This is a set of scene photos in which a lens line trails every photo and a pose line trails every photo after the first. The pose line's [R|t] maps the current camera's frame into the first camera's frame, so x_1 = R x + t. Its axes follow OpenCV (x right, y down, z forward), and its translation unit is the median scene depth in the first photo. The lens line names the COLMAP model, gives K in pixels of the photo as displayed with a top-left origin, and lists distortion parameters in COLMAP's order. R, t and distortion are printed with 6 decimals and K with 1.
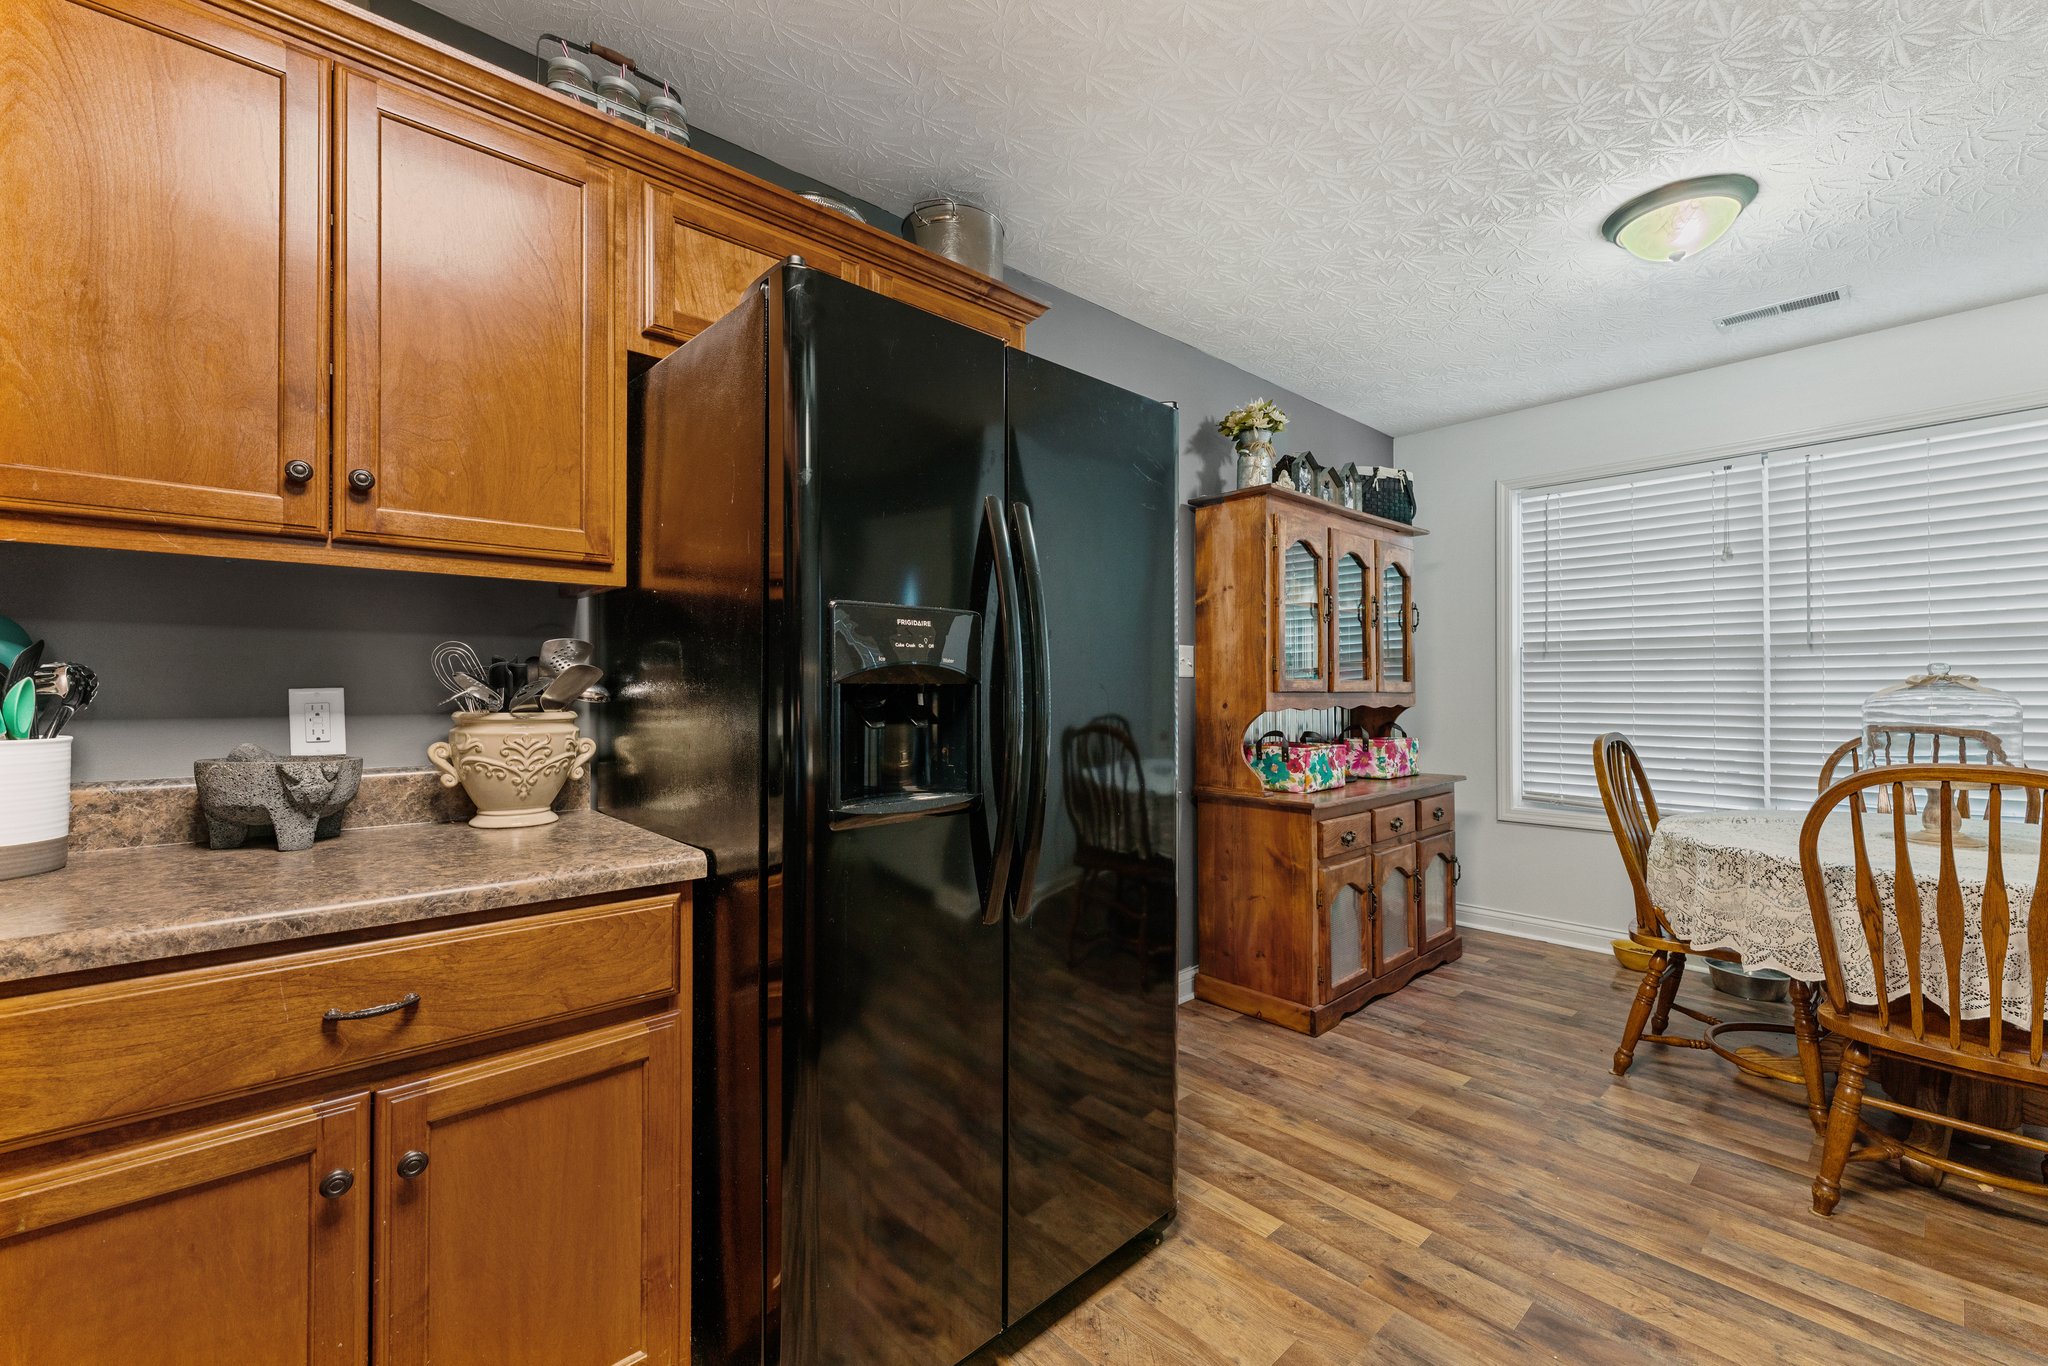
lens RADIAL K [[850.4, 0, 1019.3], [0, 850.4, 686.2], [0, 0, 1]] dist [-0.009077, 0.000536]
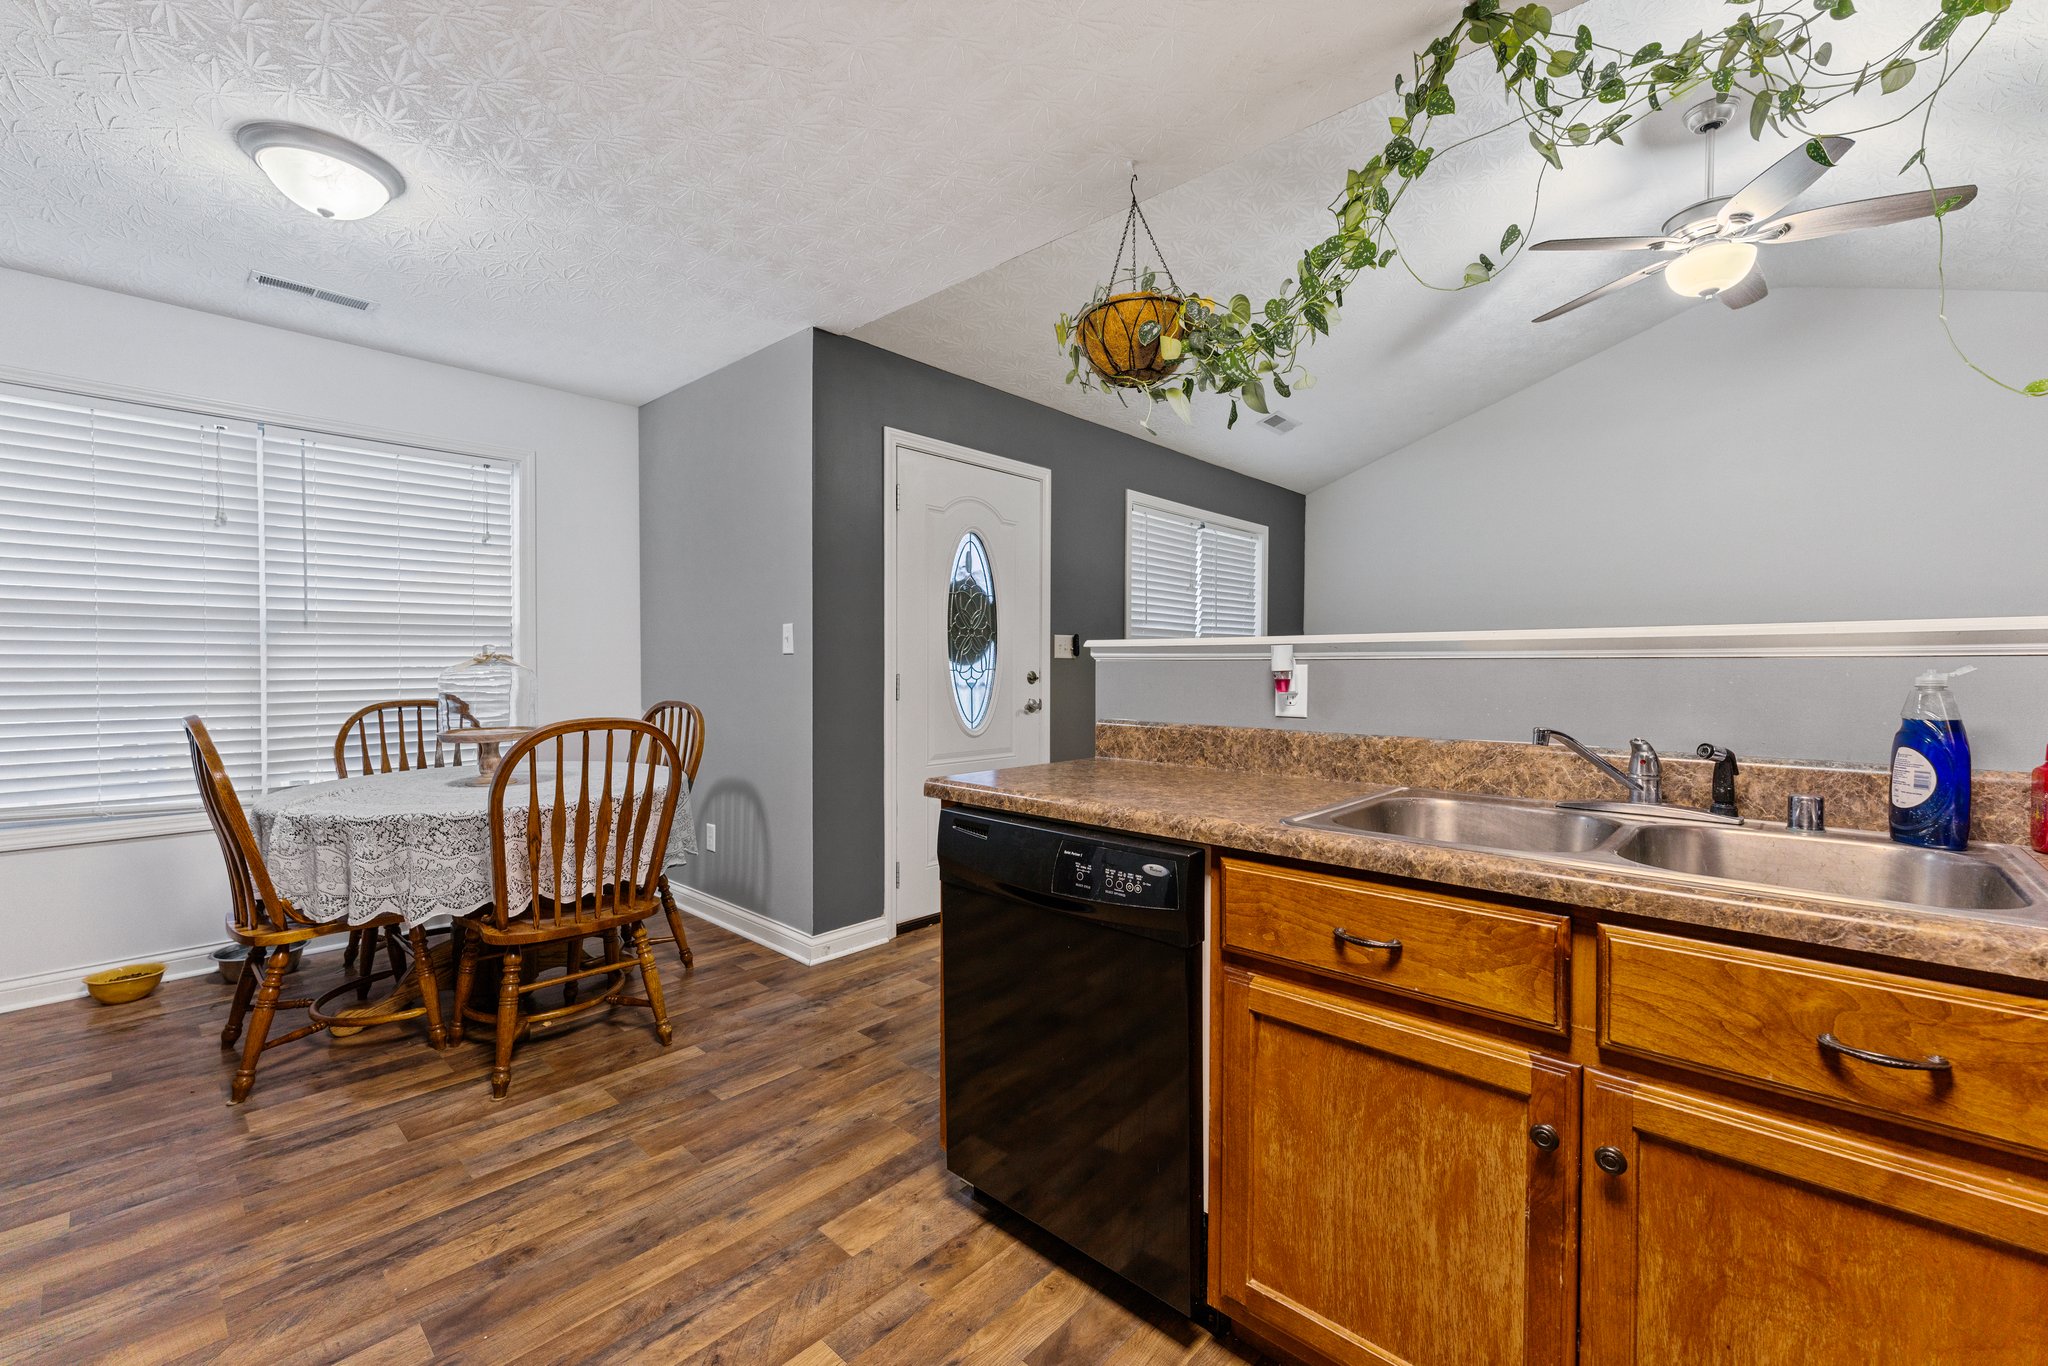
lens RADIAL K [[850.4, 0, 1011.7], [0, 850.4, 682.5], [0, 0, 1]] dist [-0.009077, 0.000536]
pose [[-0.114370, -0.014263, 0.993336, -0.257038], [-0.007298, 0.999882, 0.013517, 0.006080], [-0.993411, -0.005703, -0.114461, 0.318581]]
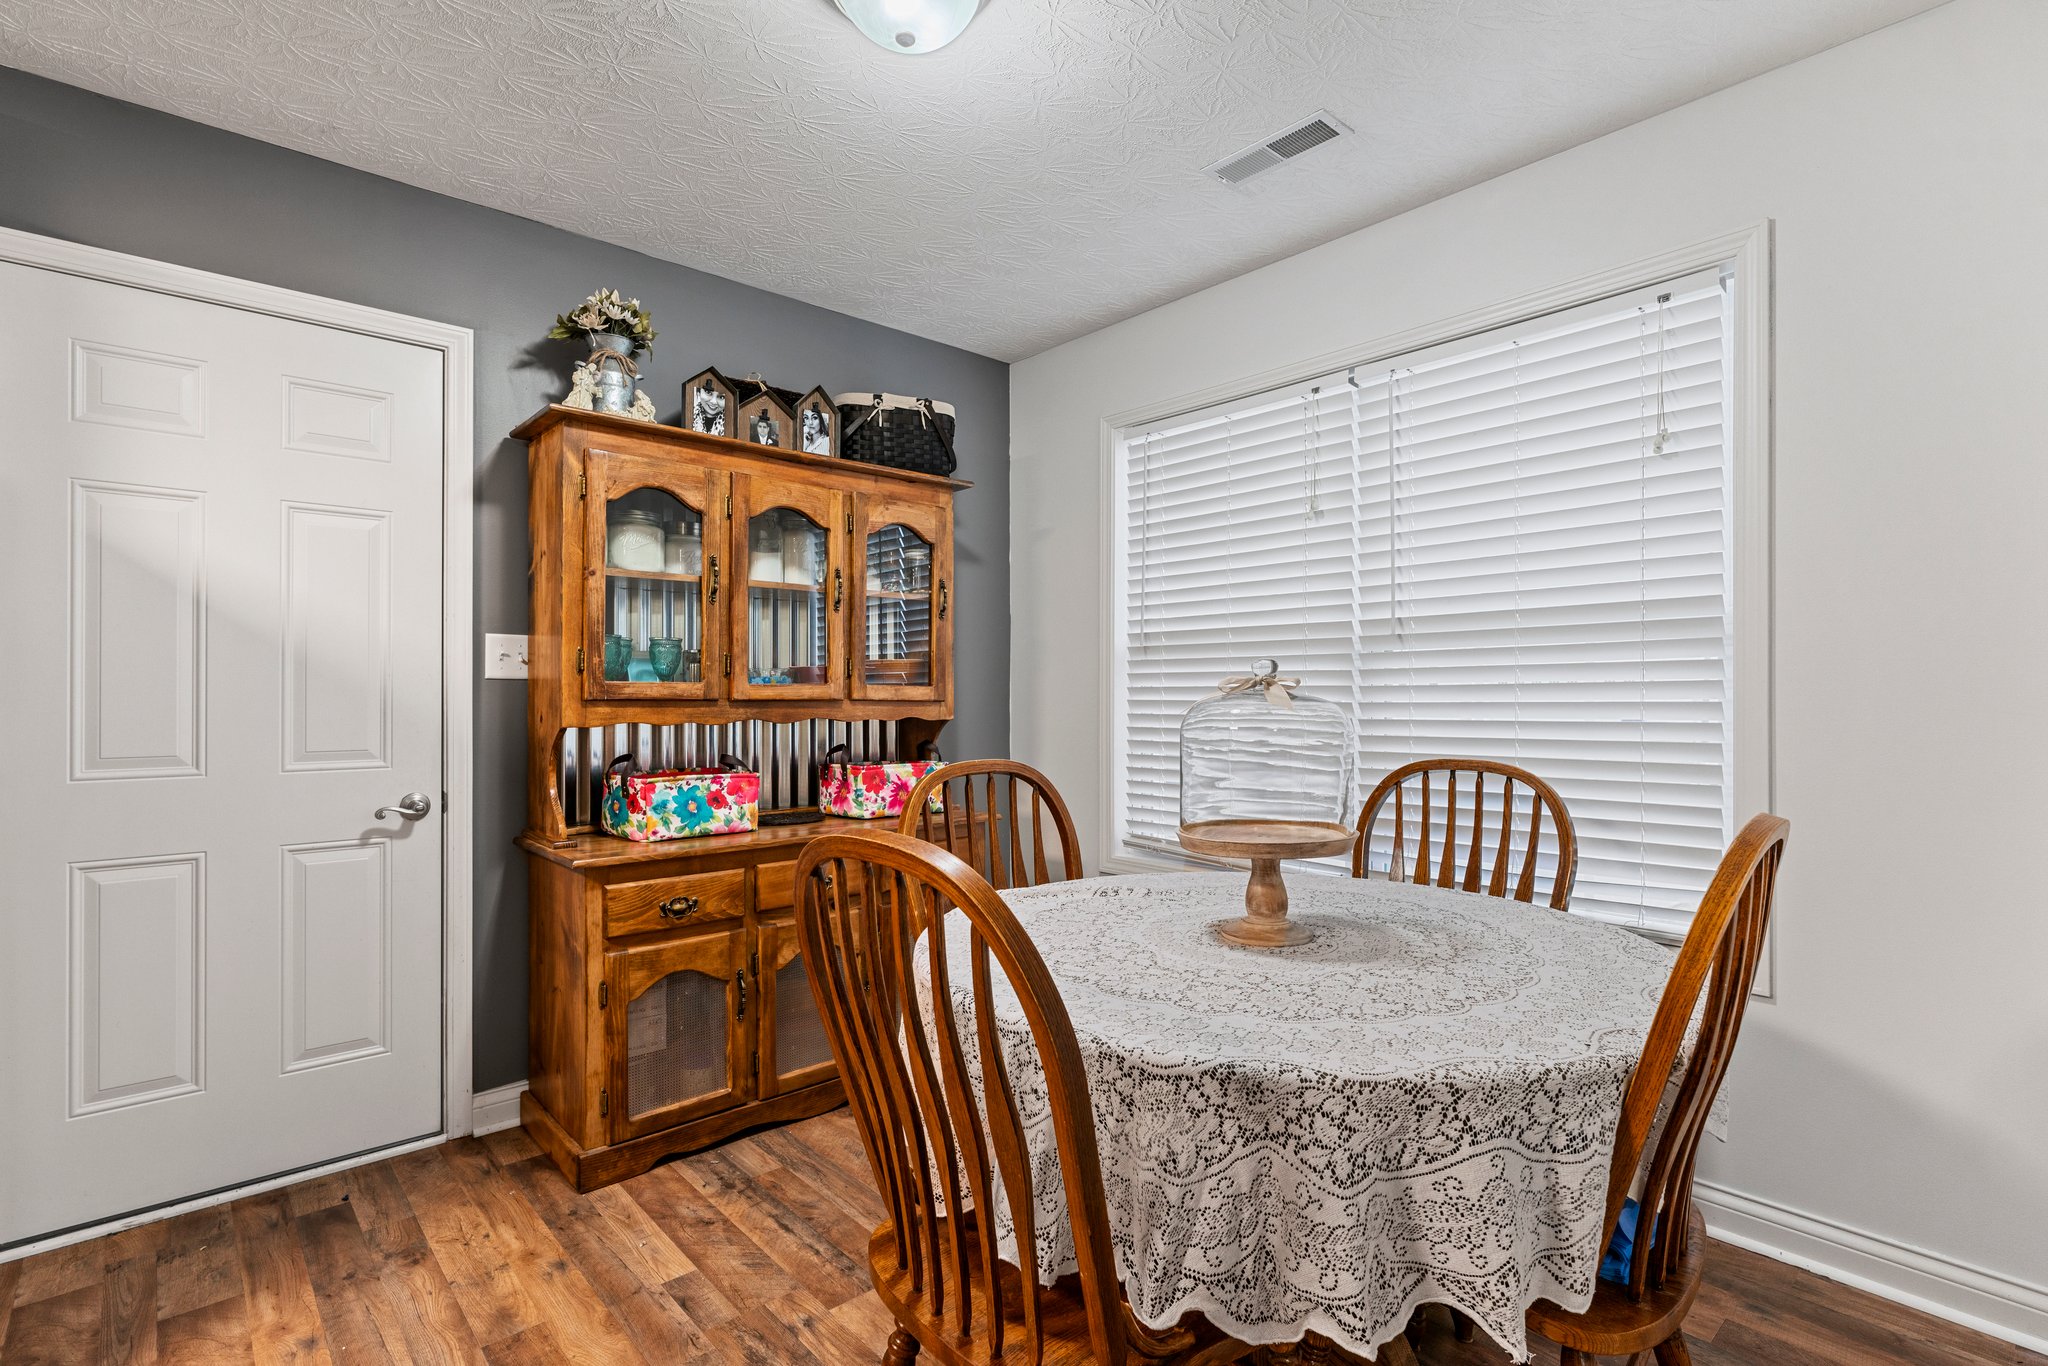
lens RADIAL K [[980.4, 0, 1019.9], [0, 980.4, 690.3], [0, 0, 1]] dist [-0.015337, -0.000312]
pose [[0.999990, 0.001166, 0.004417, 0.778351], [-0.001176, 0.999997, 0.002182, -0.004816], [-0.004415, -0.002187, 0.999988, 0.214511]]
